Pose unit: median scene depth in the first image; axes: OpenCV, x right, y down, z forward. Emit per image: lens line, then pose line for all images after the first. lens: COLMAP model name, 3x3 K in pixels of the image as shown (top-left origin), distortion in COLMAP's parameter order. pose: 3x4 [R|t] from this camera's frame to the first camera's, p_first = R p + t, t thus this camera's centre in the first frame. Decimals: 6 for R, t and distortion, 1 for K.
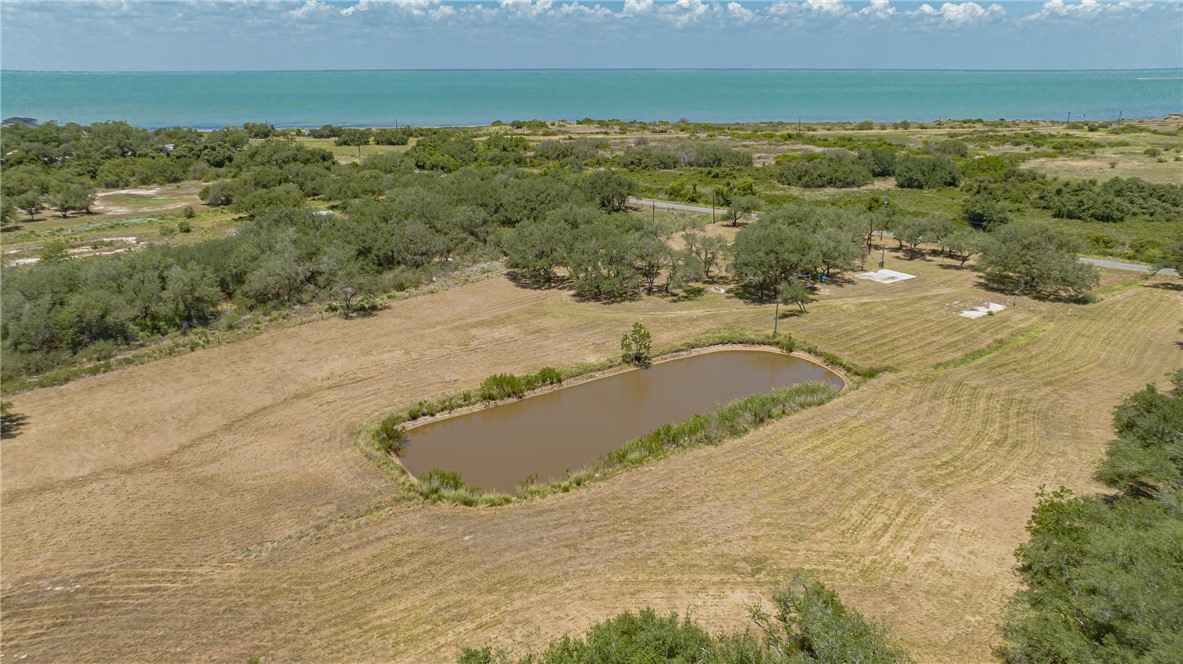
lens RADIAL K [[830.0, 0, 591.3], [0, 830.0, 334.2], [0, 0, 1]] dist [-0.033858, 0.028041]
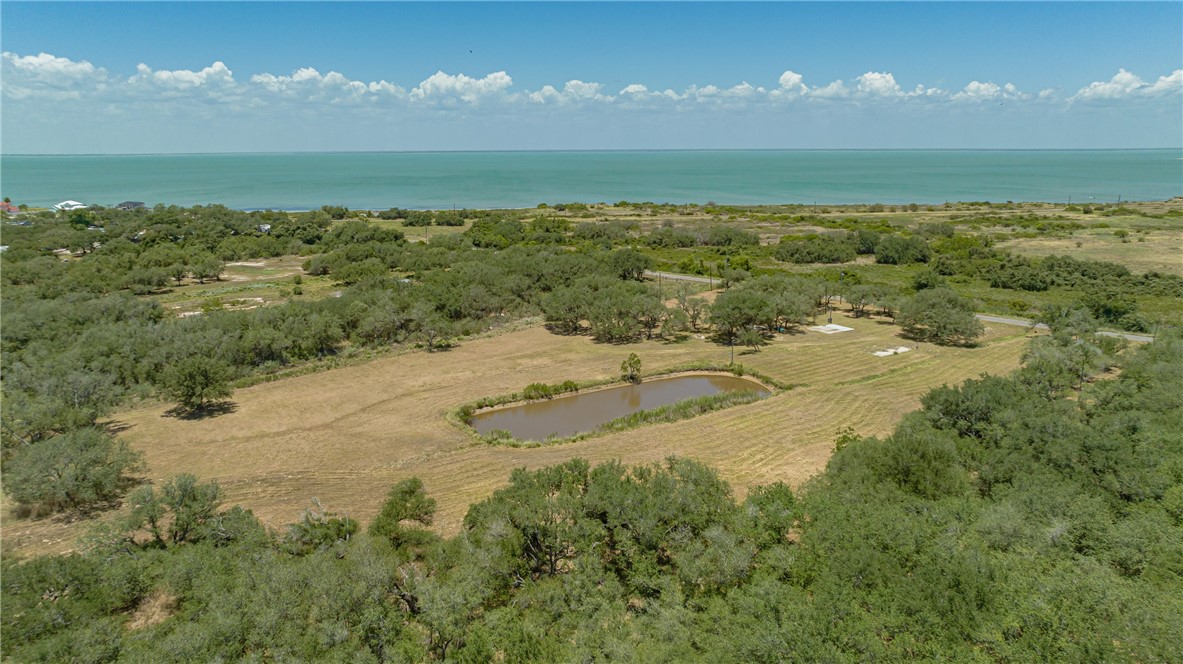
lens RADIAL K [[830.0, 0, 588.3], [0, 830.0, 328.4], [0, 0, 1]] dist [-0.033858, 0.028041]
pose [[0.998381, 0.008473, -0.056241, 0.047989], [-0.013925, 0.995161, -0.097267, 0.067500], [0.055144, 0.097893, 0.993668, -0.356460]]
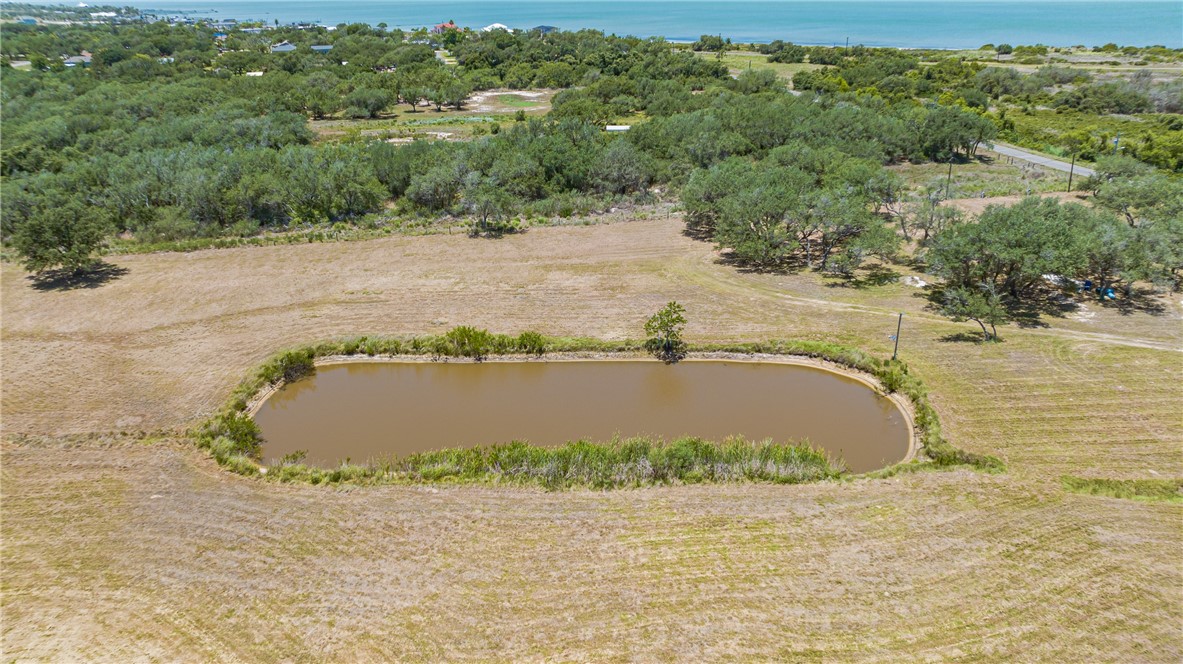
lens RADIAL K [[830.0, 0, 587.3], [0, 830.0, 333.7], [0, 0, 1]] dist [-0.033858, 0.028041]
pose [[0.809381, 0.222990, -0.543302, 0.320776], [-0.174069, 0.974630, 0.140703, -0.060969], [0.560894, -0.019310, 0.827662, 0.263071]]
